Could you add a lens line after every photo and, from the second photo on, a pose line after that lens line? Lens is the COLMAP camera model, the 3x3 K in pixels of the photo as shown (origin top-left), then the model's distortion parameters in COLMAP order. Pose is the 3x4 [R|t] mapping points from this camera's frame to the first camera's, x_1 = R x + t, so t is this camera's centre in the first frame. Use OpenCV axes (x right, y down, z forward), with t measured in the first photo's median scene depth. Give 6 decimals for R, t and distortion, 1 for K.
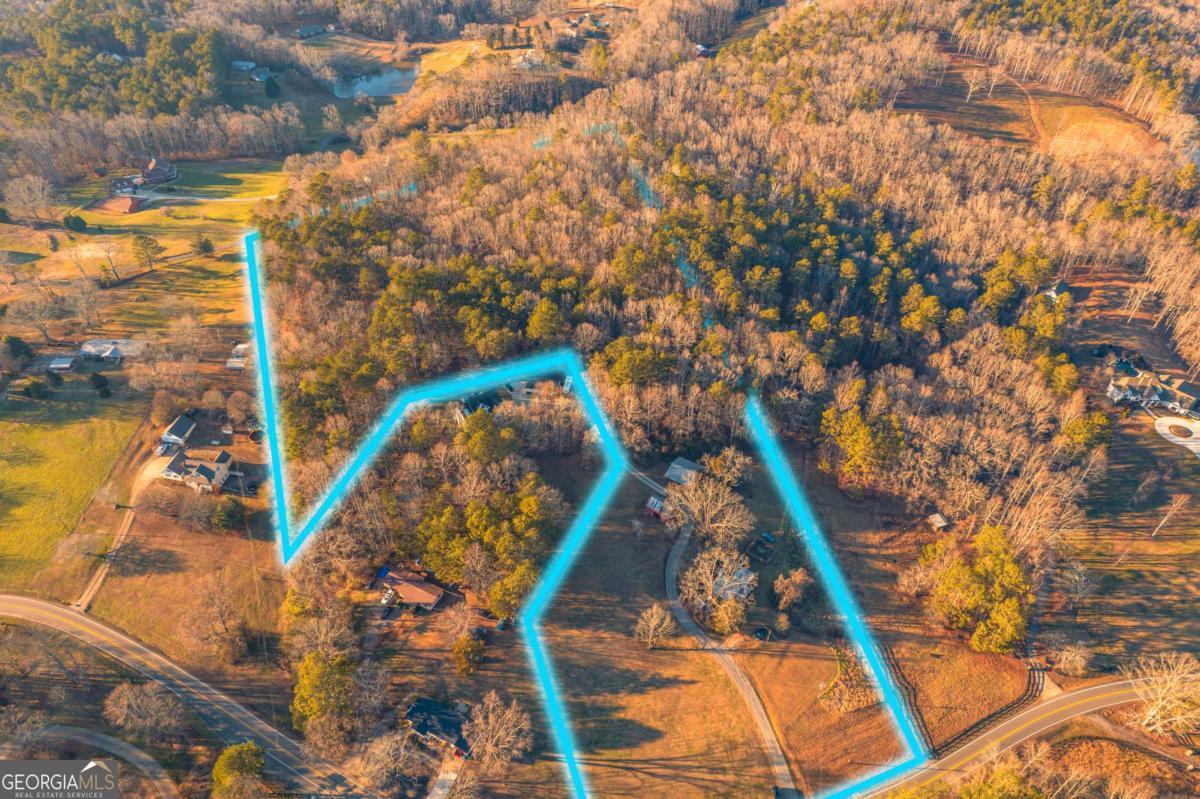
lens RADIAL K [[774.4, 0, 603.4], [0, 774.4, 396.0], [0, 0, 1]] dist [-0.080708, 0.075757]
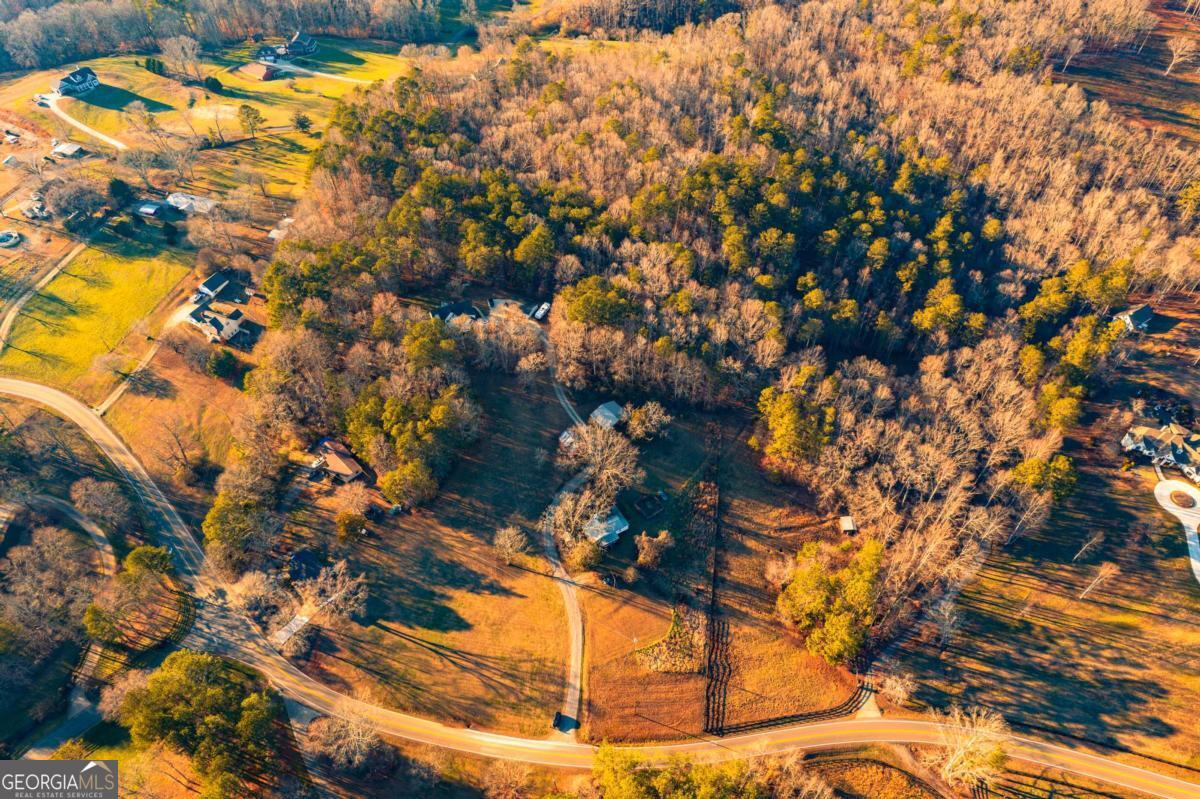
lens RADIAL K [[764.0, 0, 606.9], [0, 764.0, 406.7], [0, 0, 1]] dist [-0.081644, 0.076854]
pose [[0.953493, 0.224044, -0.201631, 0.269615], [-0.196185, 0.969157, 0.149149, -0.058274], [0.228828, -0.102656, 0.968039, 0.003516]]
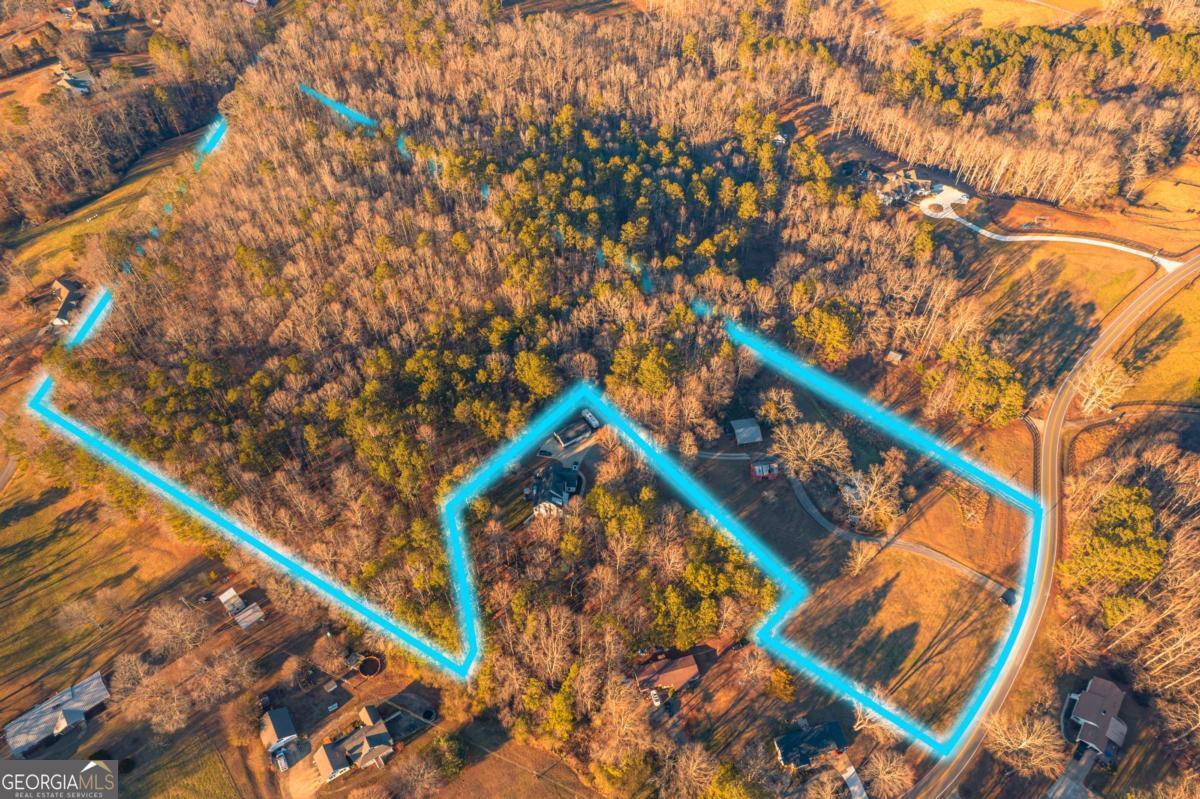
lens RADIAL K [[774.4, 0, 603.4], [0, 774.4, 396.0], [0, 0, 1]] dist [-0.080708, 0.075757]
pose [[0.737184, -0.512936, 0.439837, -0.442592], [0.443397, 0.858413, 0.257927, -0.279730], [-0.509862, 0.004882, 0.860243, 0.141173]]
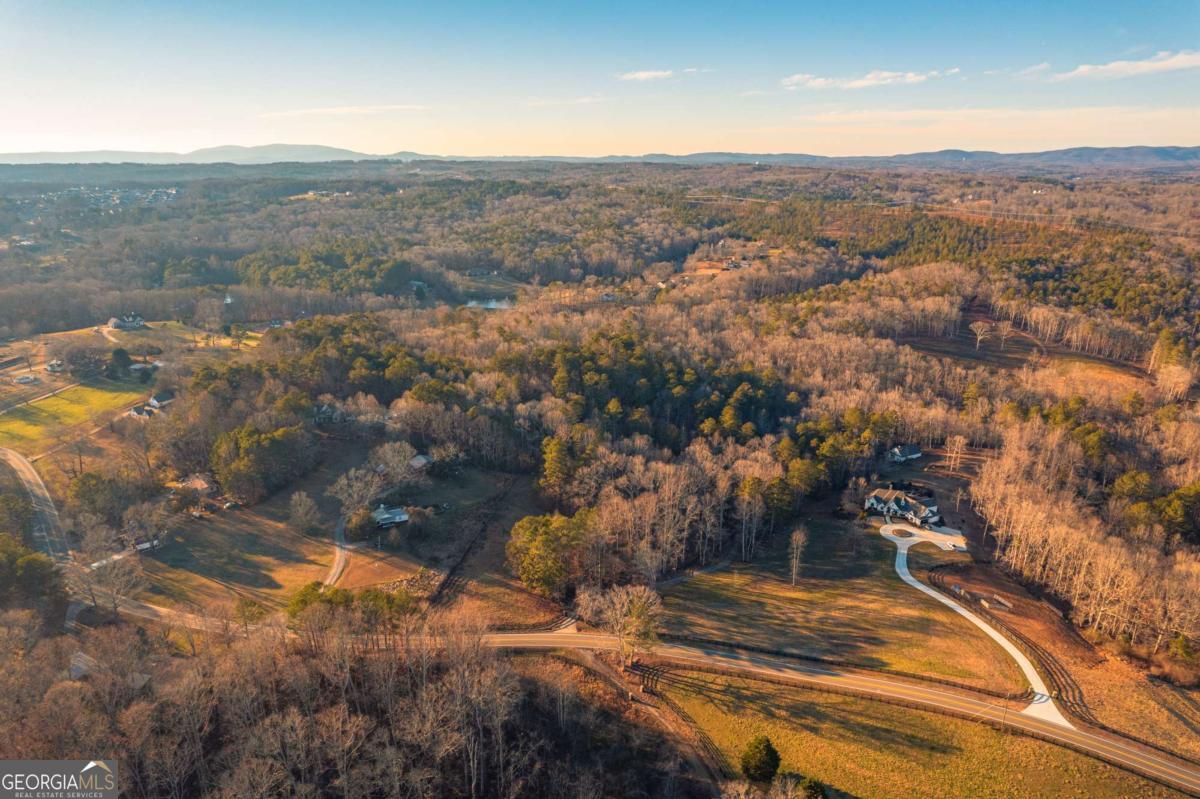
lens RADIAL K [[774.4, 0, 603.4], [0, 774.4, 396.0], [0, 0, 1]] dist [-0.080708, 0.075757]
pose [[0.935703, 0.110911, -0.334901, 0.713409], [-0.233743, 0.905938, -0.353046, 0.338478], [0.264243, 0.408627, 0.873613, -0.081668]]
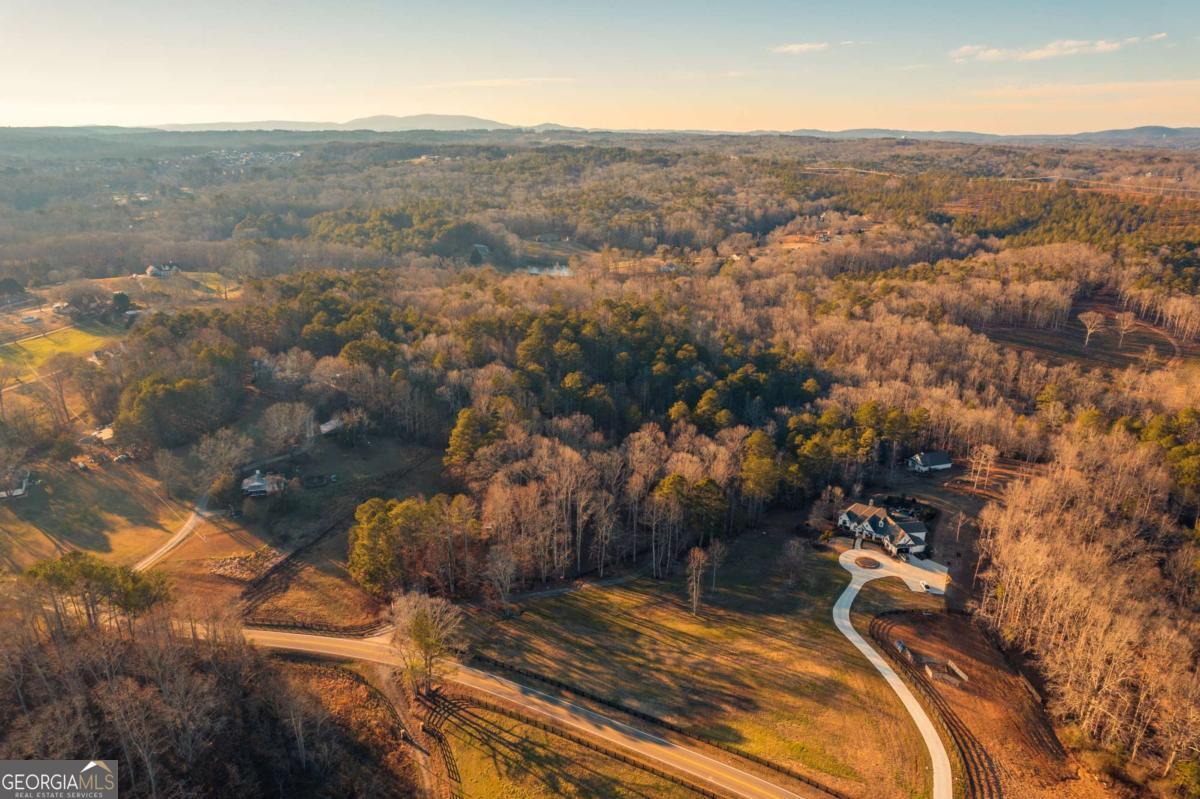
lens RADIAL K [[788.4, 0, 603.7], [0, 788.4, 400.2], [0, 0, 1]] dist [-0.082853, 0.083813]
pose [[0.856428, 0.181191, -0.483427, 0.894542], [-0.346029, 0.896387, -0.277046, 0.217380], [0.383139, 0.404550, 0.830388, 0.146012]]
